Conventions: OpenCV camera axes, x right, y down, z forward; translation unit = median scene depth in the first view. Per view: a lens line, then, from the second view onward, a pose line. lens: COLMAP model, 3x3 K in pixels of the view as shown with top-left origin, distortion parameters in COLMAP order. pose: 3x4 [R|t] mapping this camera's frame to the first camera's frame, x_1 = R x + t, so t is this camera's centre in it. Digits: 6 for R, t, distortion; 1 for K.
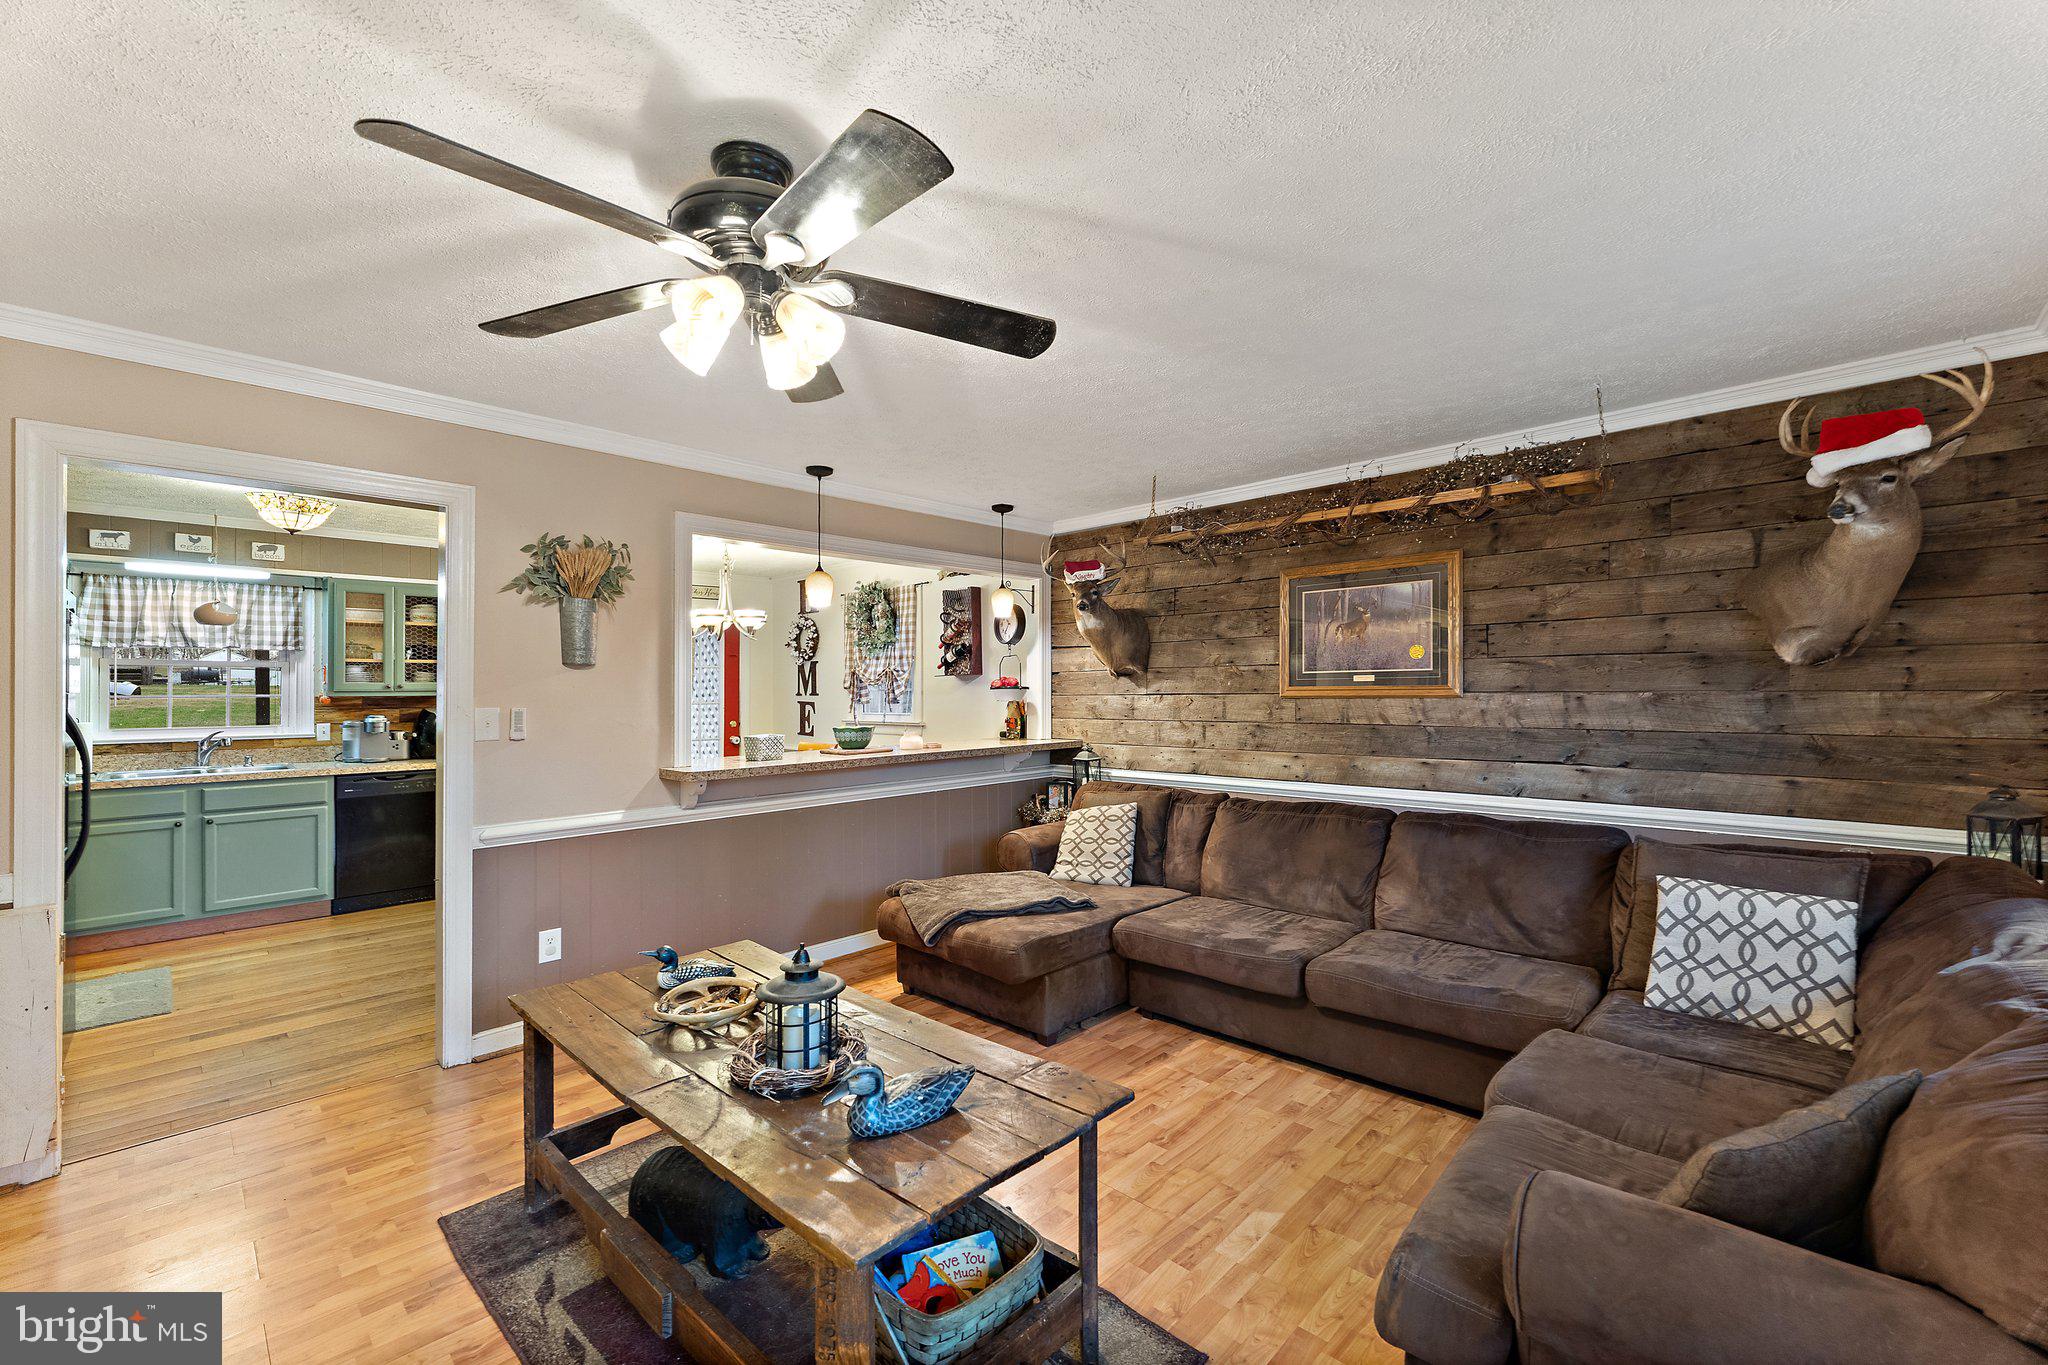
lens RADIAL K [[830.4, 0, 1023.3], [0, 830.4, 692.7], [0, 0, 1]] dist [-0.002199, -0.000618]
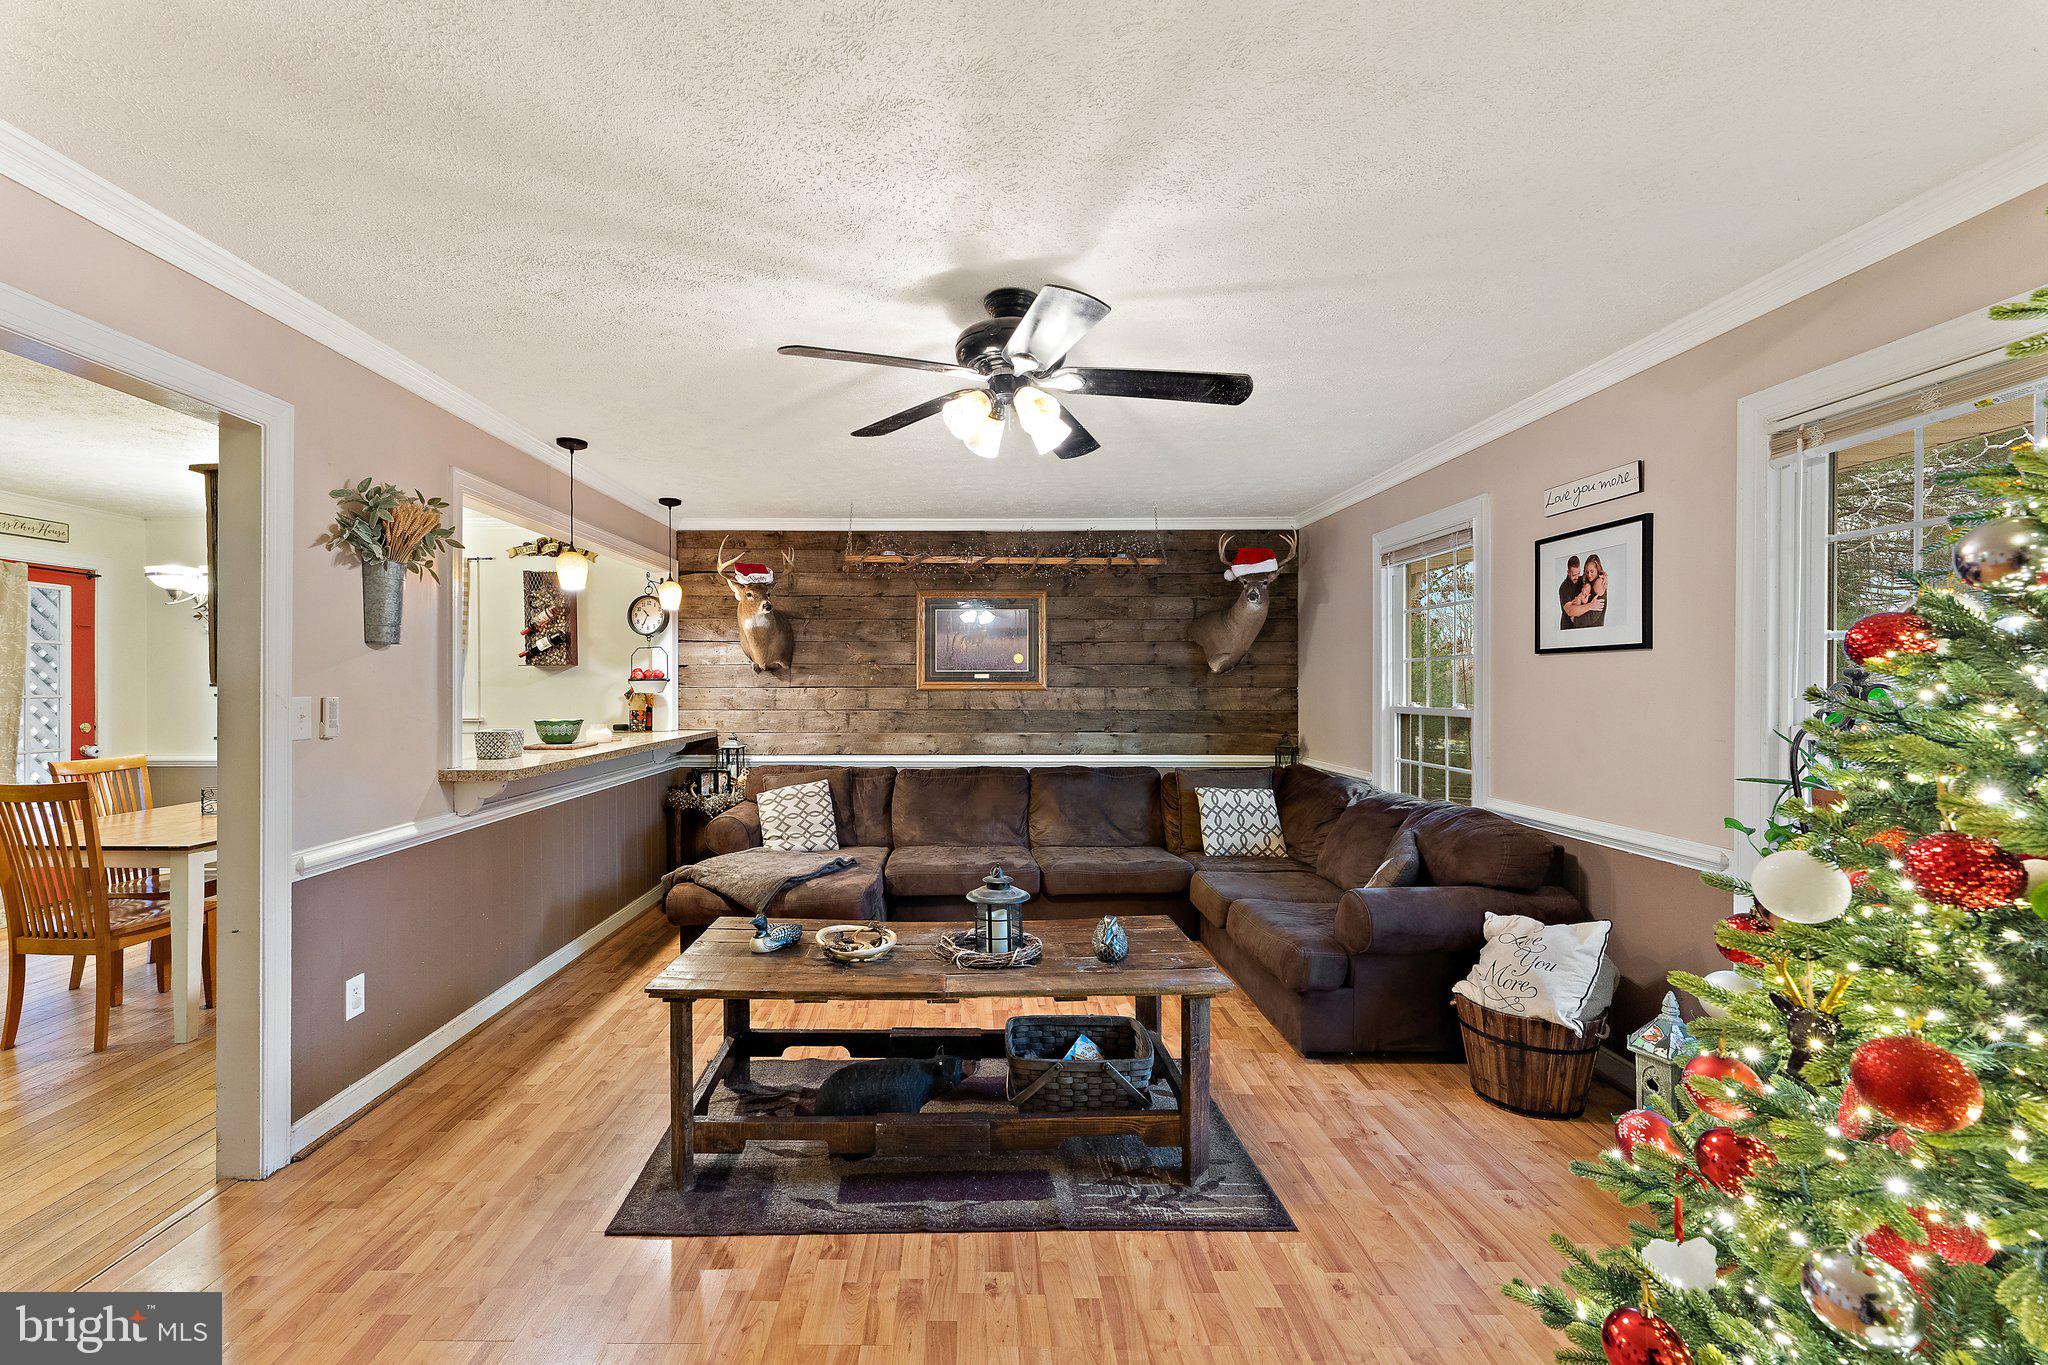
lens RADIAL K [[830.4, 0, 966.3], [0, 830.4, 695.2], [0, 0, 1]] dist [-0.002199, -0.000618]
pose [[0.722395, 0.000685, 0.691480, -0.492390], [-0.006035, 0.999968, 0.005315, 0.005906], [-0.691454, -0.008013, 0.722376, 0.016560]]
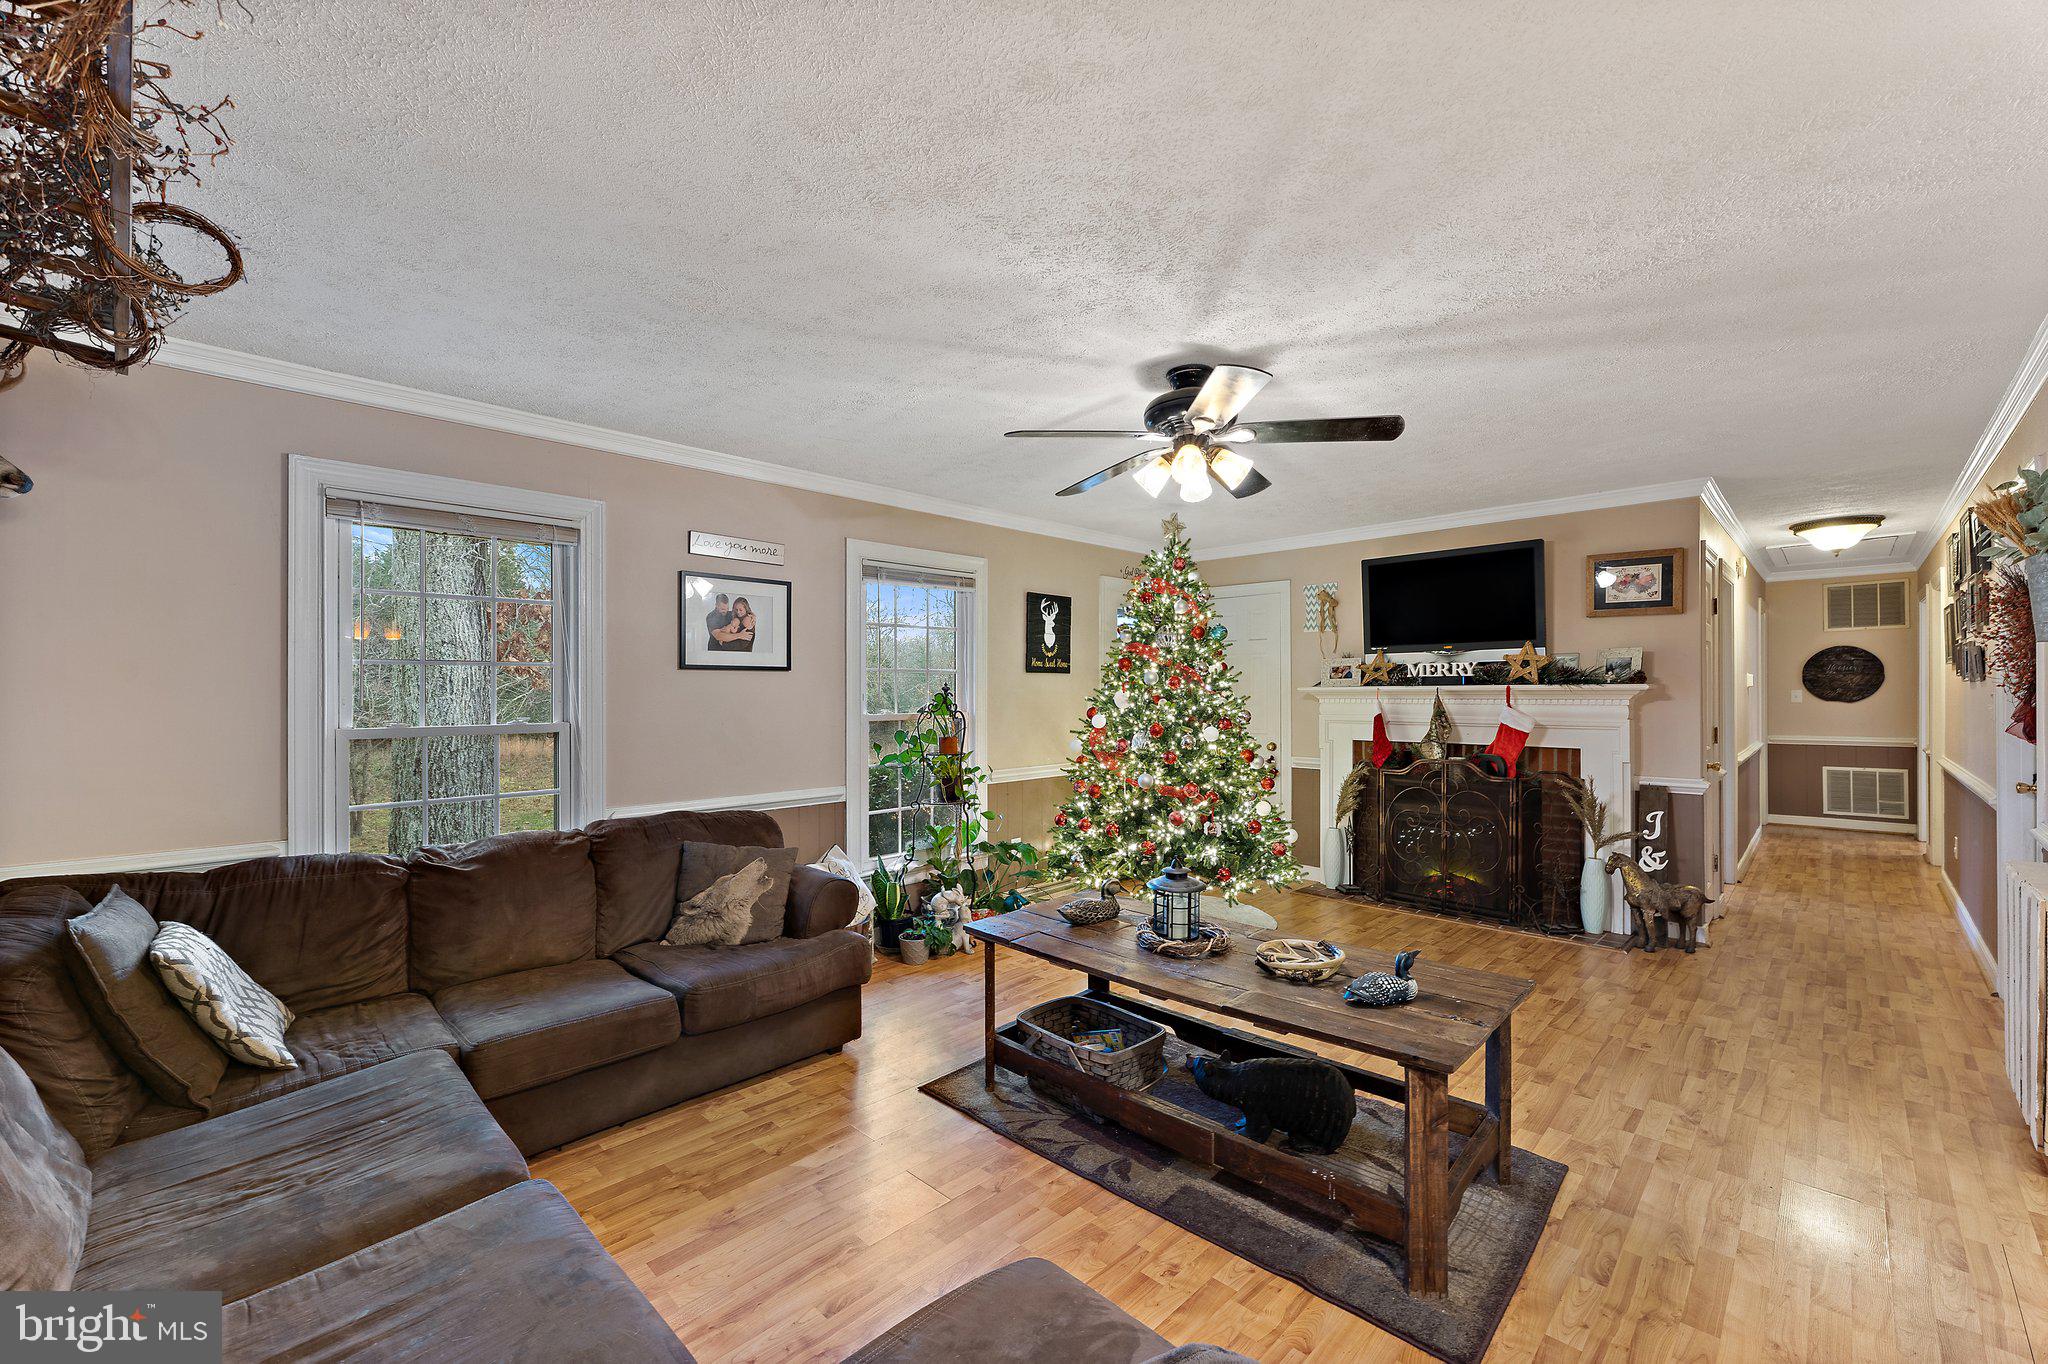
lens RADIAL K [[830.4, 0, 1012.9], [0, 830.4, 685.7], [0, 0, 1]] dist [-0.002199, -0.000618]
pose [[-0.999693, 0.014613, 0.019996, -0.004256], [0.014443, 0.999859, -0.008623, 0.000758], [-0.020119, -0.008331, -0.999763, 0.983274]]
